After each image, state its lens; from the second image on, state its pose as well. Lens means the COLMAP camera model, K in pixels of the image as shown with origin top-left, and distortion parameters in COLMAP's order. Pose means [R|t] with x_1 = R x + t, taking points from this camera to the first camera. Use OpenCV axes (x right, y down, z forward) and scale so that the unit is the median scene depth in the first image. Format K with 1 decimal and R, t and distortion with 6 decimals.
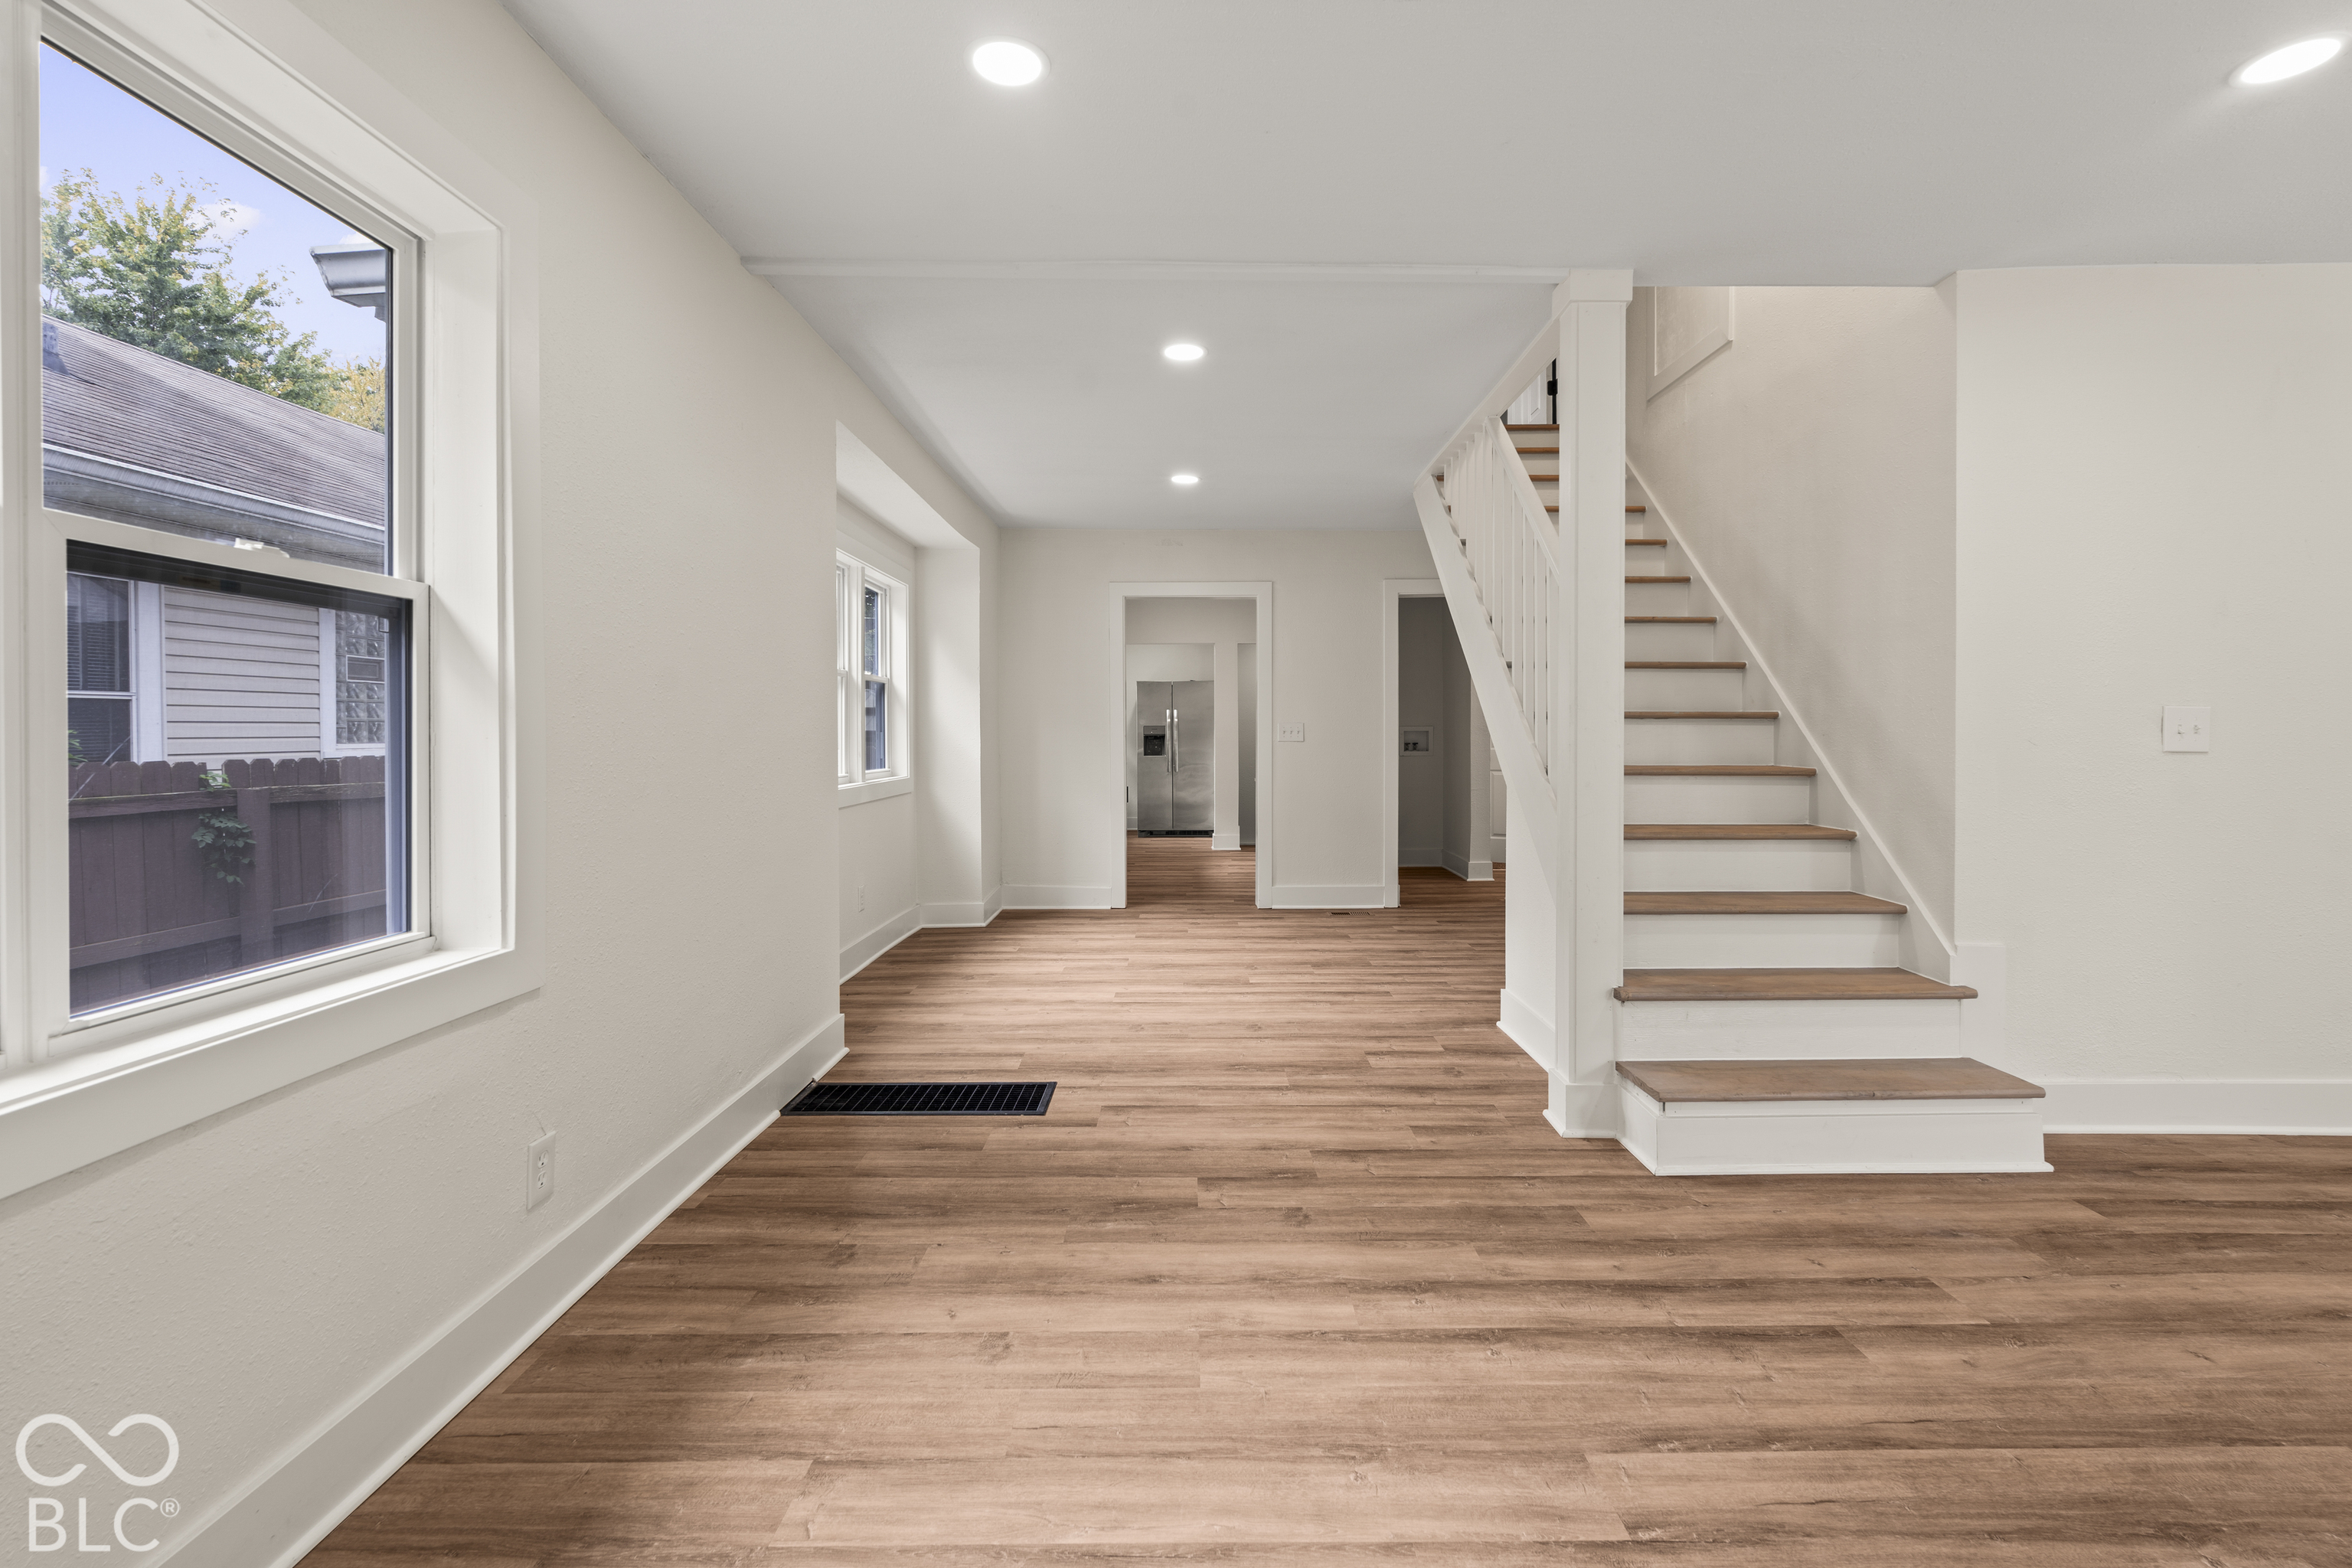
lens RADIAL K [[1041.2, 0, 1199.5], [0, 1041.2, 726.4], [0, 0, 1]] dist [0.002149, 0.000960]
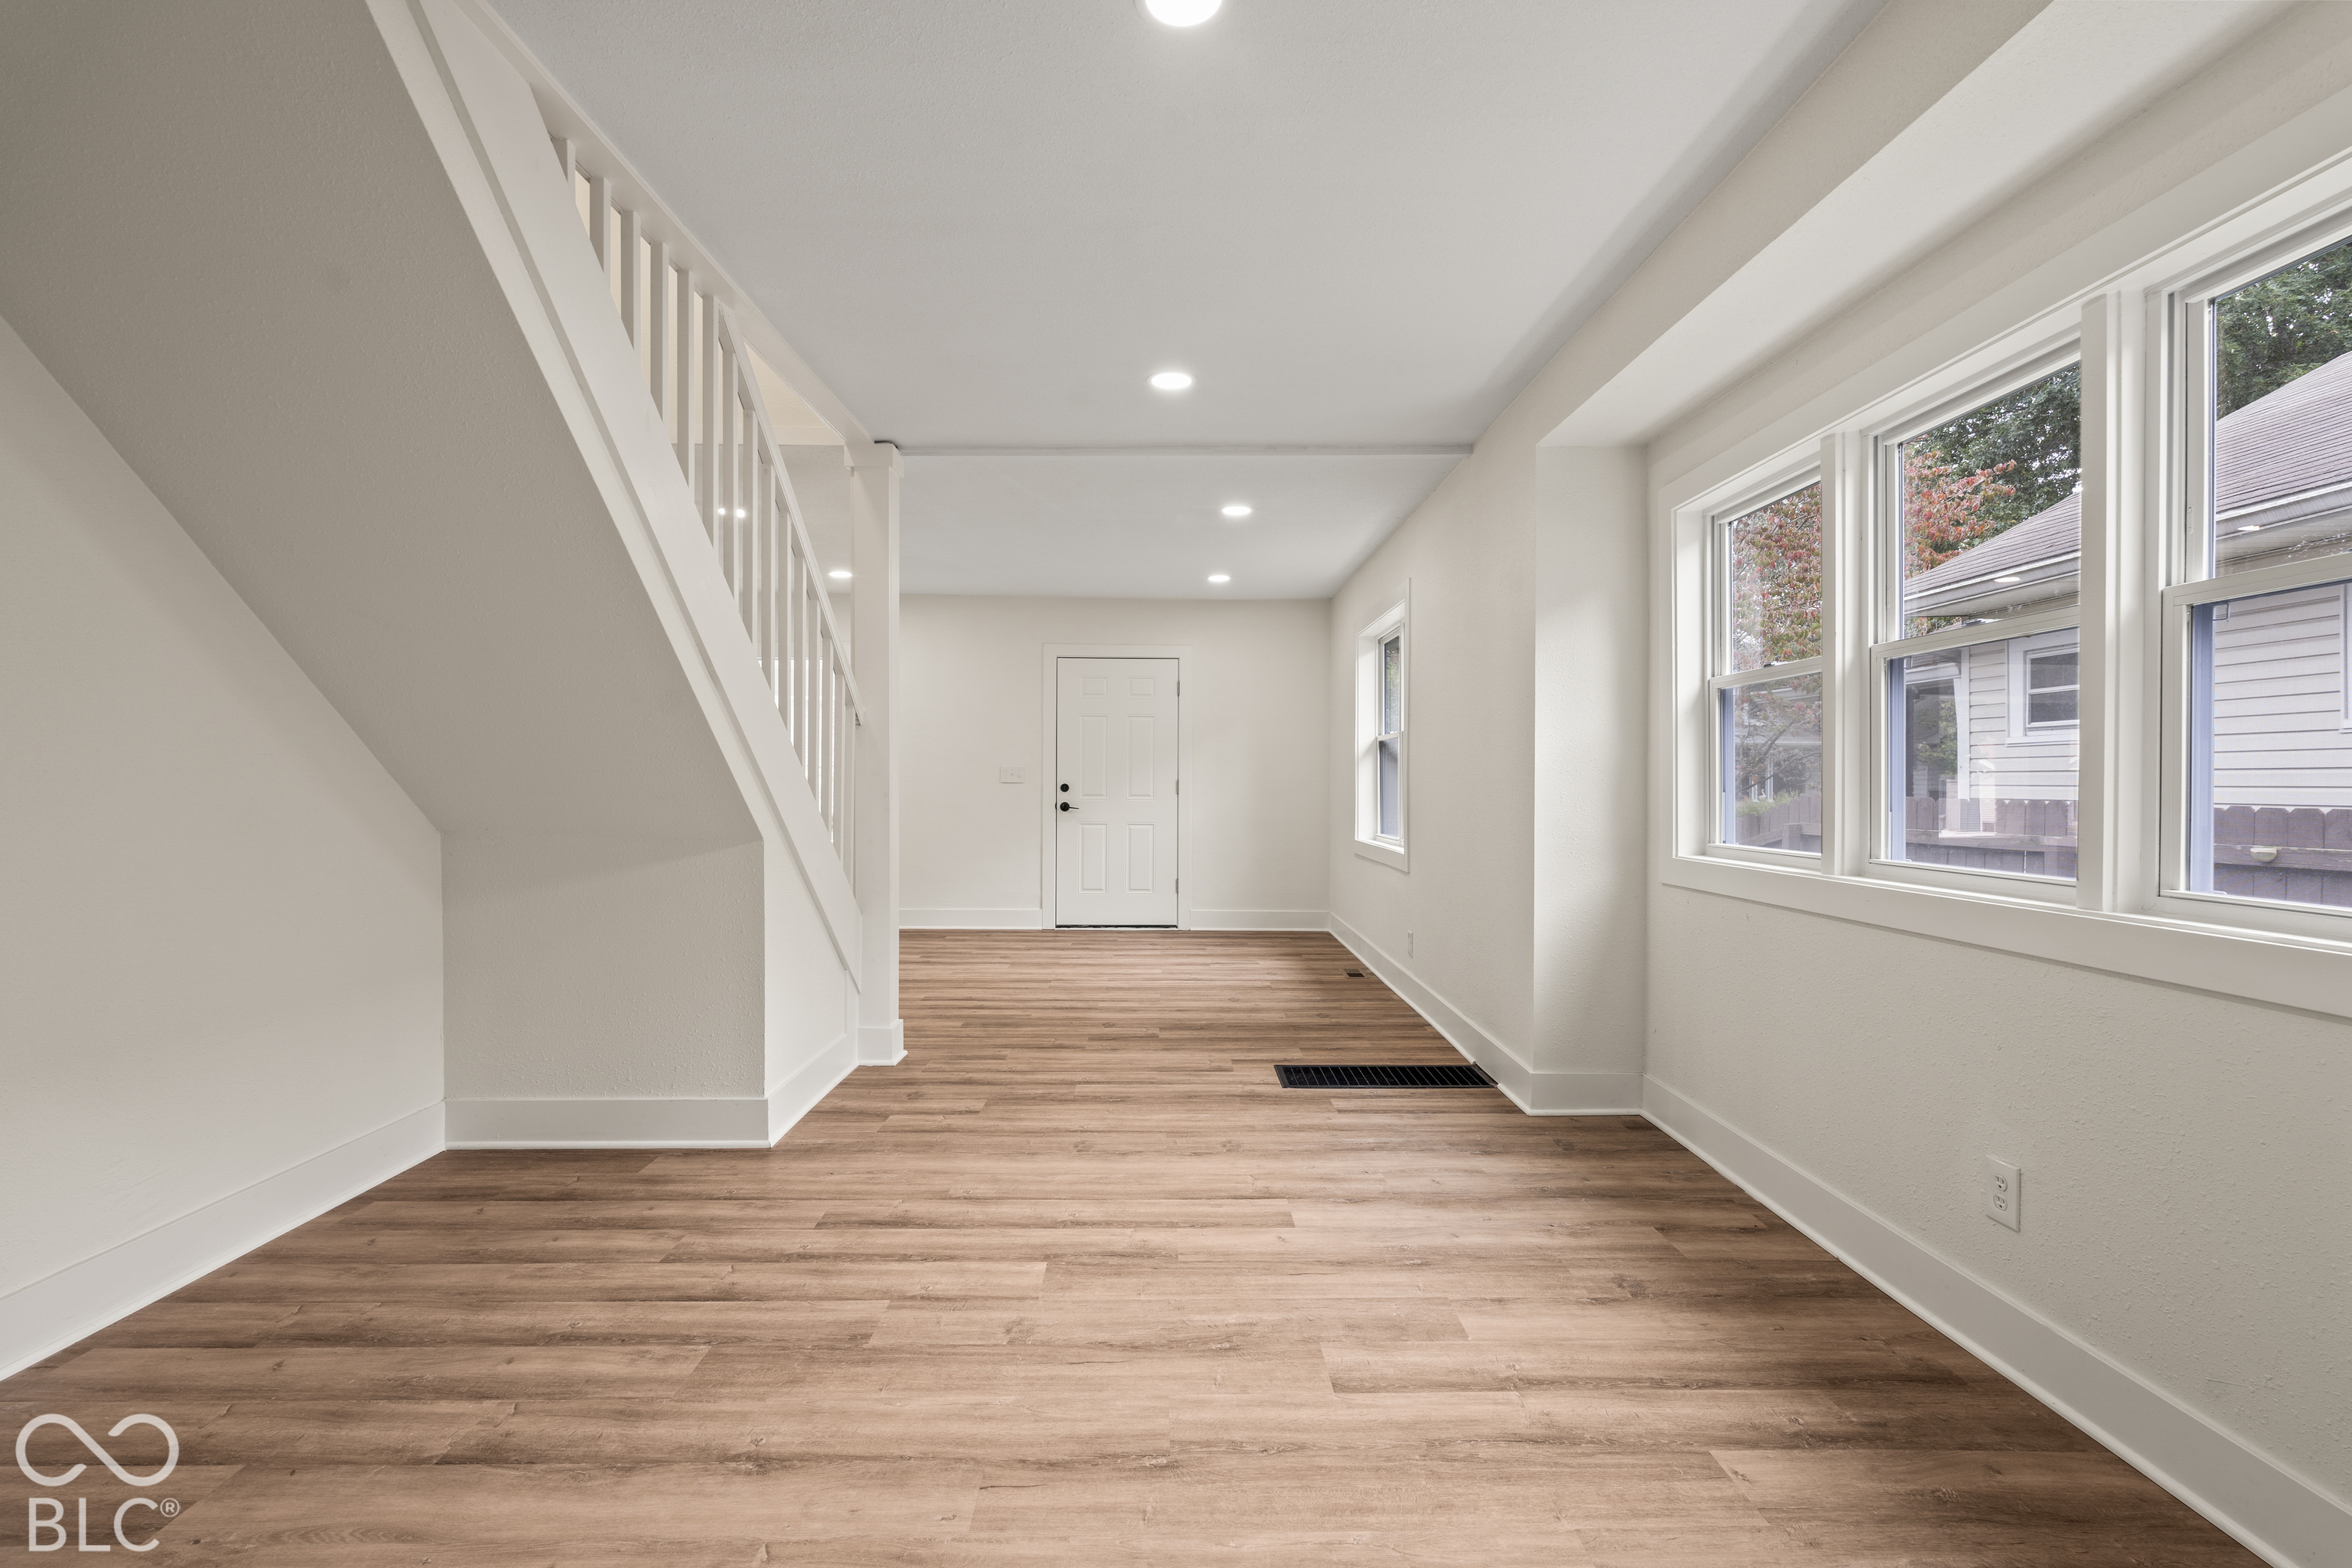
lens RADIAL K [[1041.2, 0, 1162.4], [0, 1041.2, 782.3], [0, 0, 1]] dist [0.002149, 0.000960]
pose [[-0.999958, -0.004392, 0.008009, -0.018313], [-0.004394, 0.999990, -0.000228, 0.016084], [-0.008007, -0.000263, -0.999968, 2.612621]]
